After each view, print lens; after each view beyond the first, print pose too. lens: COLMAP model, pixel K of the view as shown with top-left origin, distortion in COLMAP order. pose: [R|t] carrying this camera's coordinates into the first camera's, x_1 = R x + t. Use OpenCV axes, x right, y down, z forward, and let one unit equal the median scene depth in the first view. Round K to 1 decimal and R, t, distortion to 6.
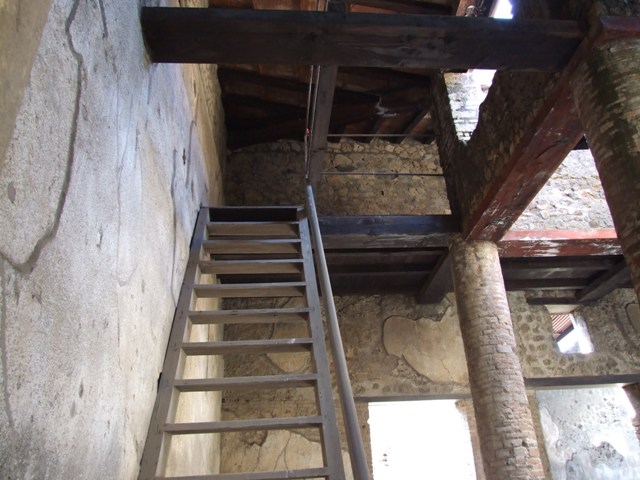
lens RADIAL K [[527.0, 0, 314.2], [0, 527.0, 231.3], [0, 0, 1]] dist [-0.064811, 0.059863]
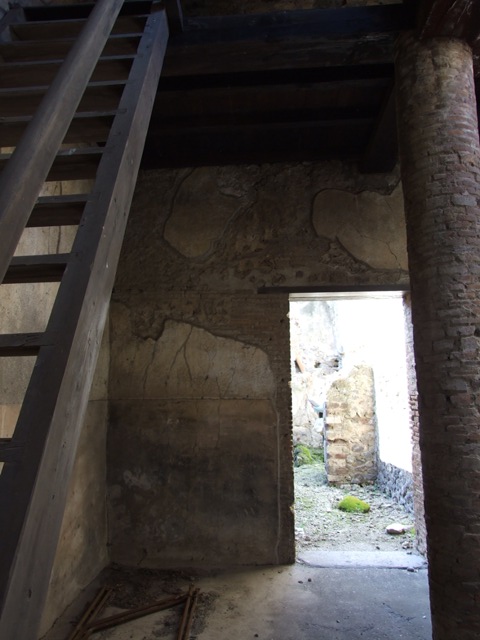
lens RADIAL K [[547.3, 0, 171.1], [0, 547.3, 318.9], [0, 0, 1]] dist [-0.066867, 0.052330]
pose [[0.982889, 0.003269, -0.184167, 0.075381], [0.056226, 0.946798, 0.316880, 0.079448], [0.175405, -0.321813, 0.930414, 0.149540]]
